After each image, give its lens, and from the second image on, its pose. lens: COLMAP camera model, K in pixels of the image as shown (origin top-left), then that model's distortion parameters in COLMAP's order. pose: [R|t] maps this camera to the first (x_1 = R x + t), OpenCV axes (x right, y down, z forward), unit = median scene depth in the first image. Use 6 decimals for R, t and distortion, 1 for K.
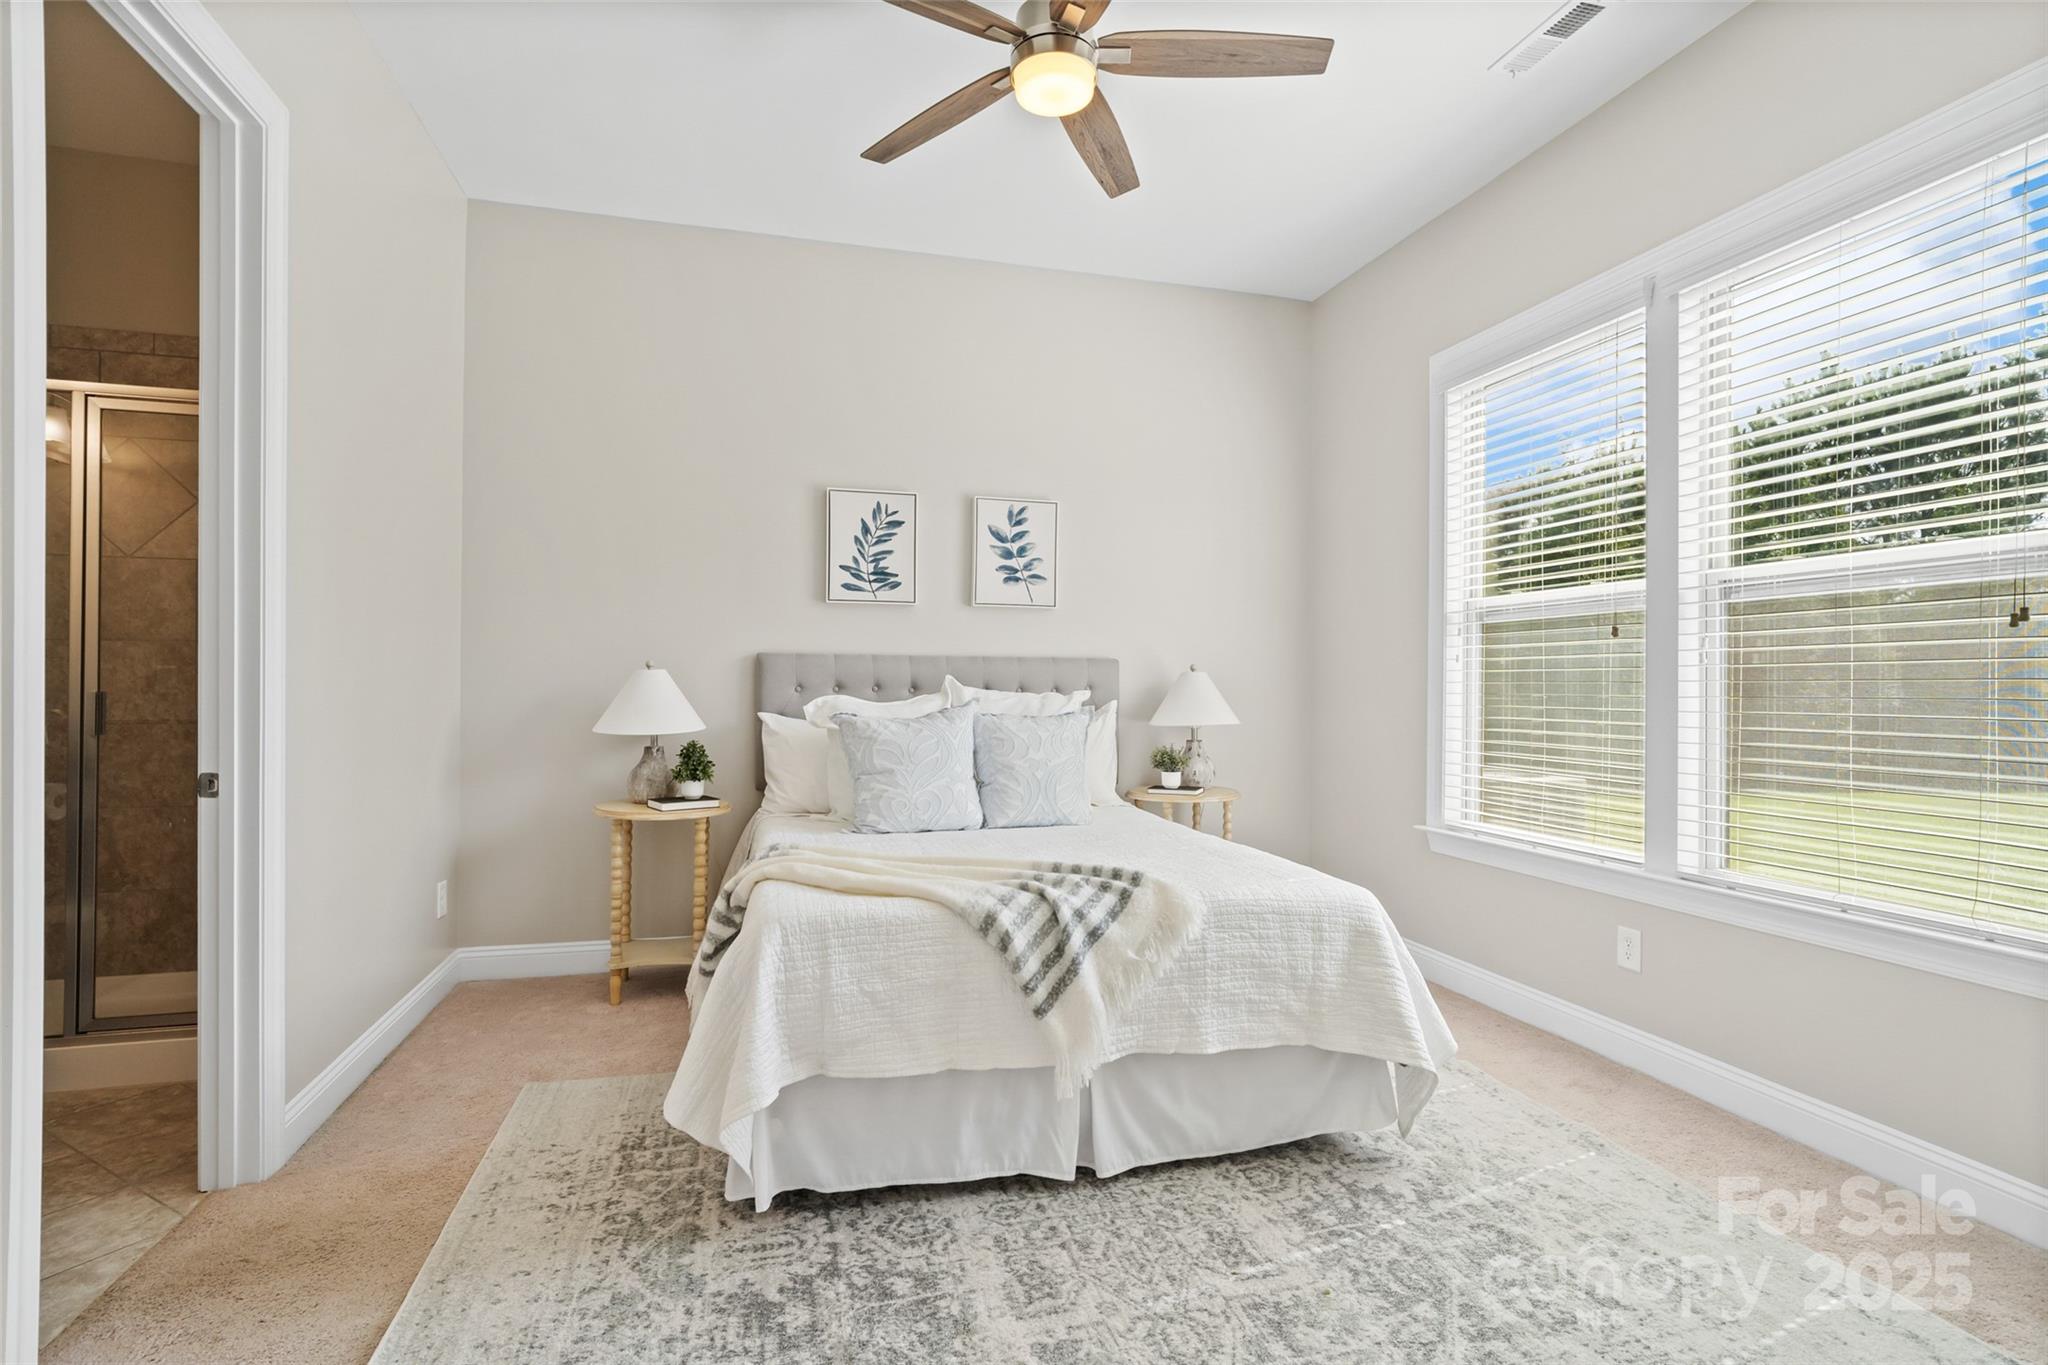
lens RADIAL K [[981.1, 0, 1027.4], [0, 981.1, 696.4], [0, 0, 1]] dist [-0.013186, 0.005890]
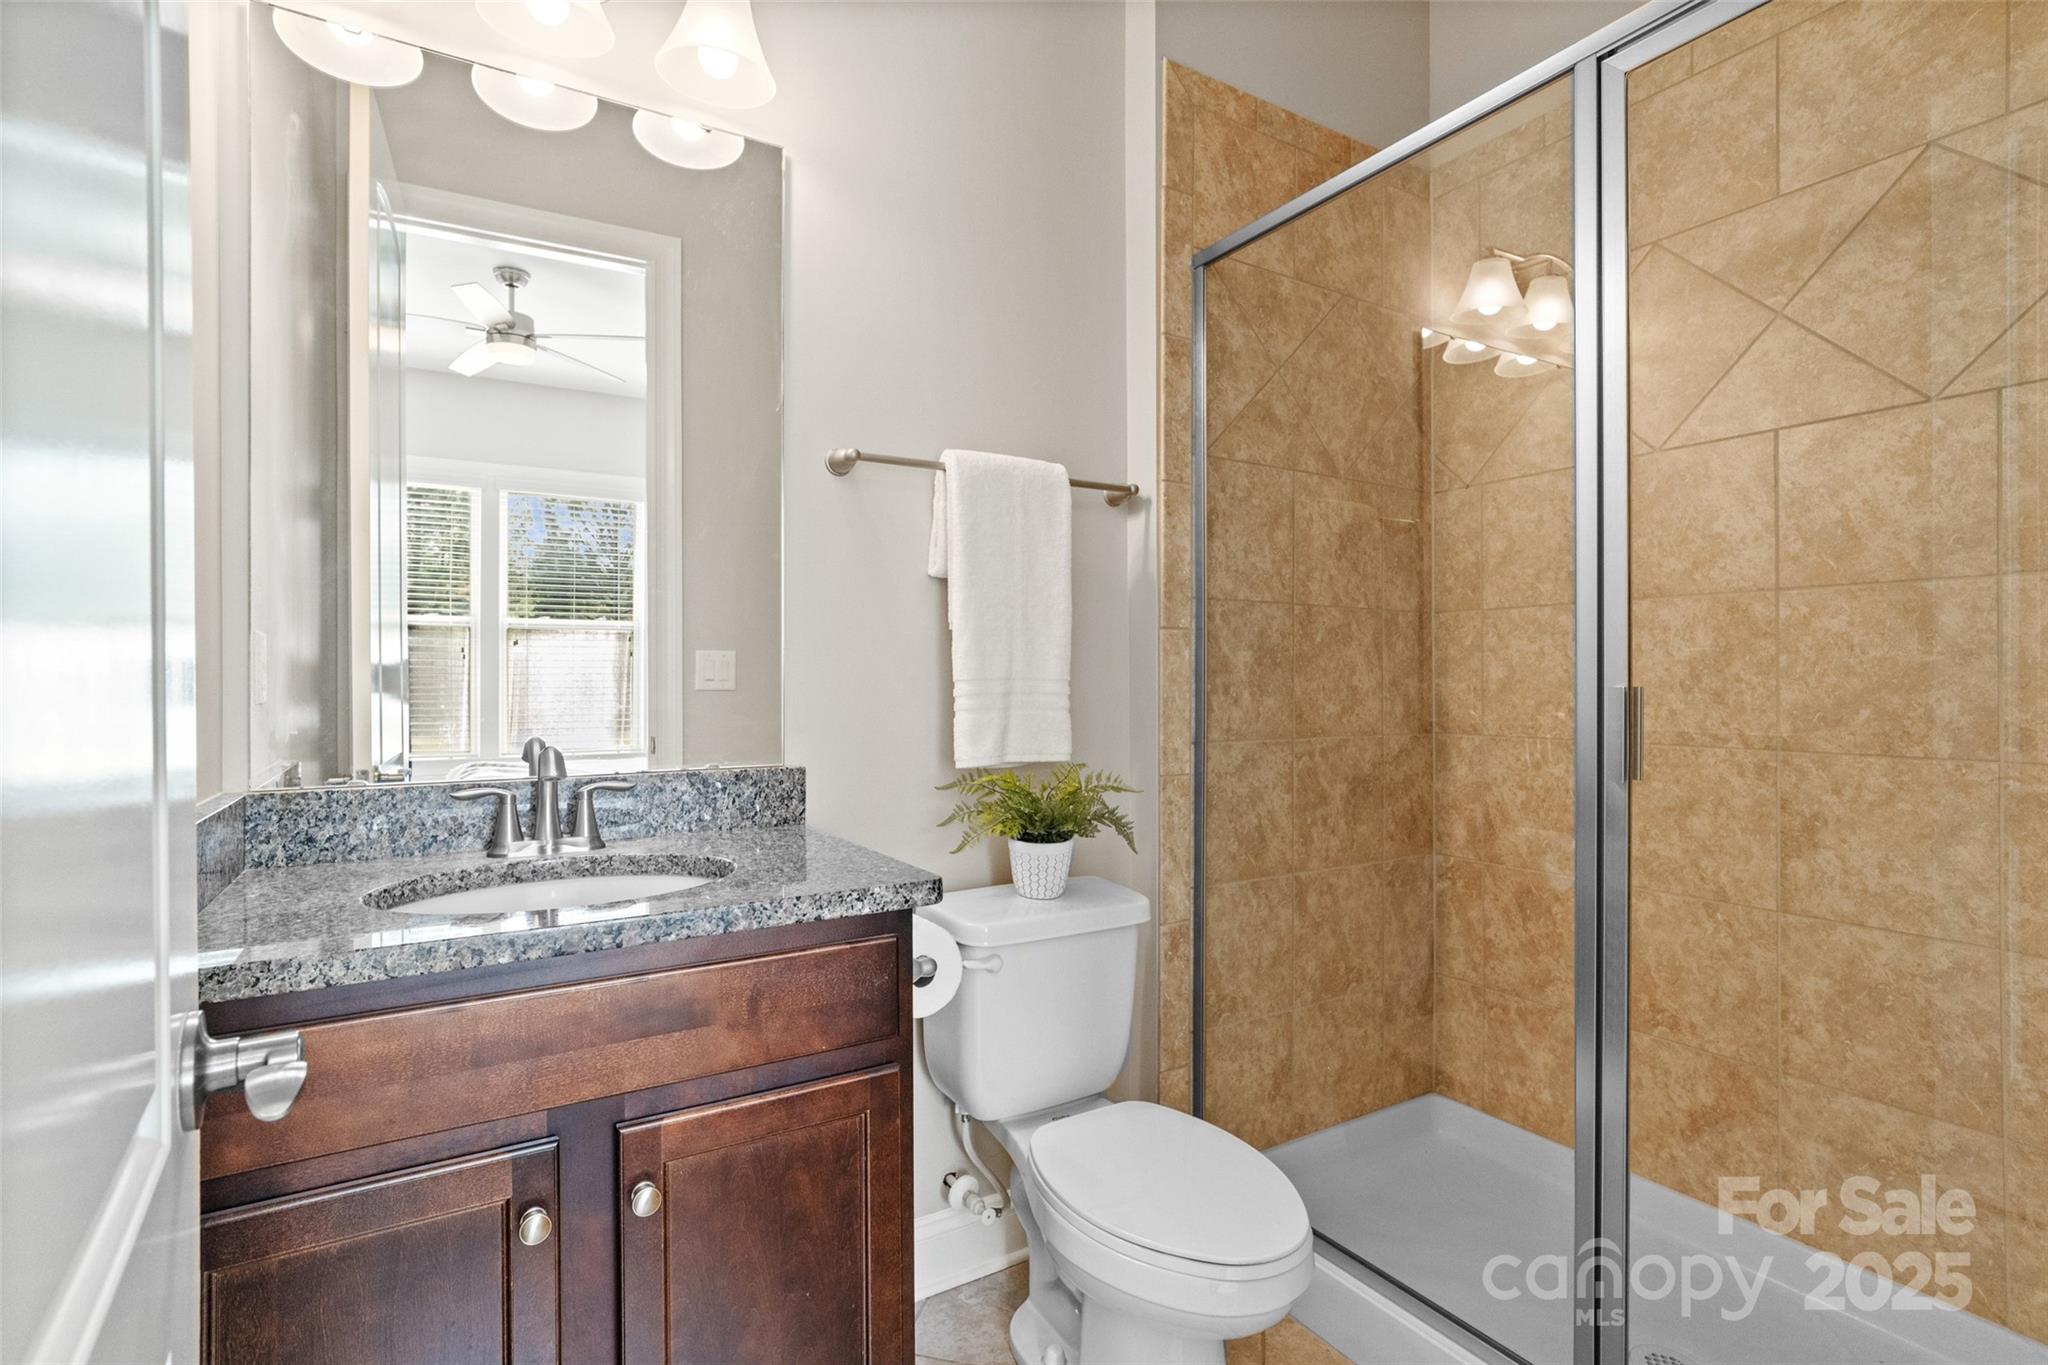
lens RADIAL K [[981.1, 0, 1029.8], [0, 981.1, 678.0], [0, 0, 1]] dist [-0.013186, 0.005890]
pose [[0.283683, 0.003267, -0.958912, -0.478085], [0.014418, 0.999867, 0.007672, -0.019881], [0.958810, -0.016002, 0.283598, 0.483099]]
